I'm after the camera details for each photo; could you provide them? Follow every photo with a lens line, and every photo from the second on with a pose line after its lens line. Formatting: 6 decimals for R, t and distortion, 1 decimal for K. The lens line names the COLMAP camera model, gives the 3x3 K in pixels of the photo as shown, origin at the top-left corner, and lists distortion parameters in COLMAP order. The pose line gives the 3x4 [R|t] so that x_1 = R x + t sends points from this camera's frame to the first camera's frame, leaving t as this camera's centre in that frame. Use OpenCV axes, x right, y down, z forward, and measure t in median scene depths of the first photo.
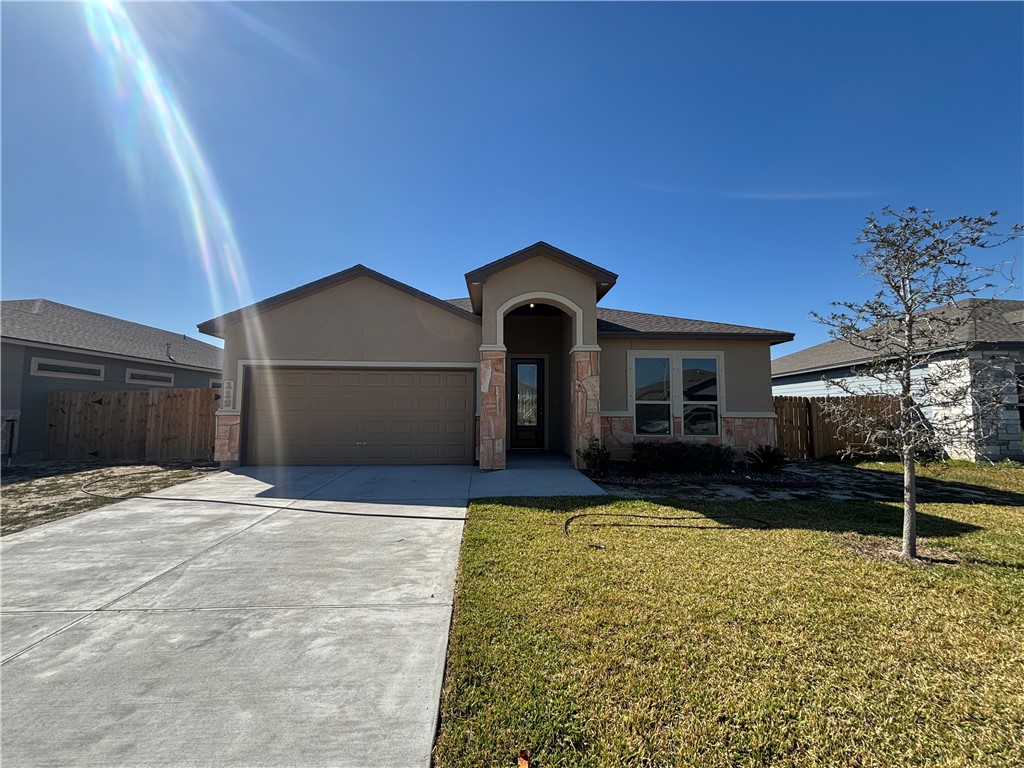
lens RADIAL K [[415.4, 0, 512.0], [0, 415.4, 384.0], [0, 0, 1]] dist [0.001202, 0.000021]
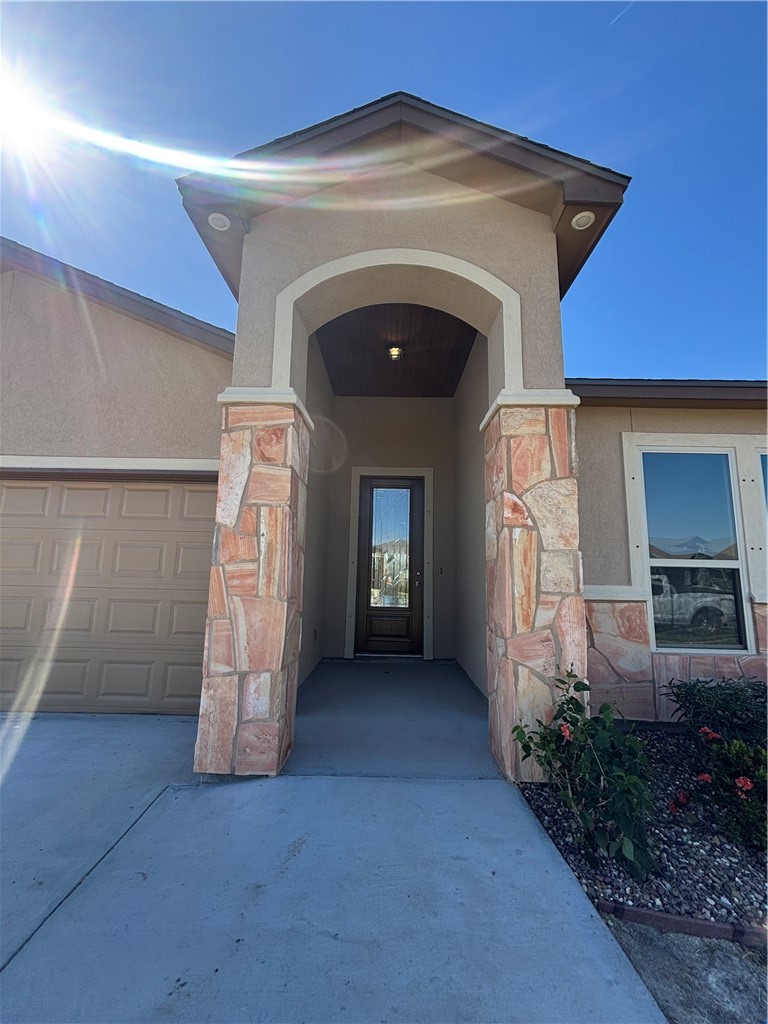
lens RADIAL K [[415.4, 0, 384.7], [0, 415.4, 513.1], [0, 0, 1]] dist [0.001202, 0.000021]
pose [[0.998823, 0.009079, -0.047649, 0.075192], [-0.012904, 0.996663, -0.080600, 0.035536], [0.046758, 0.081119, 0.995607, 0.668708]]
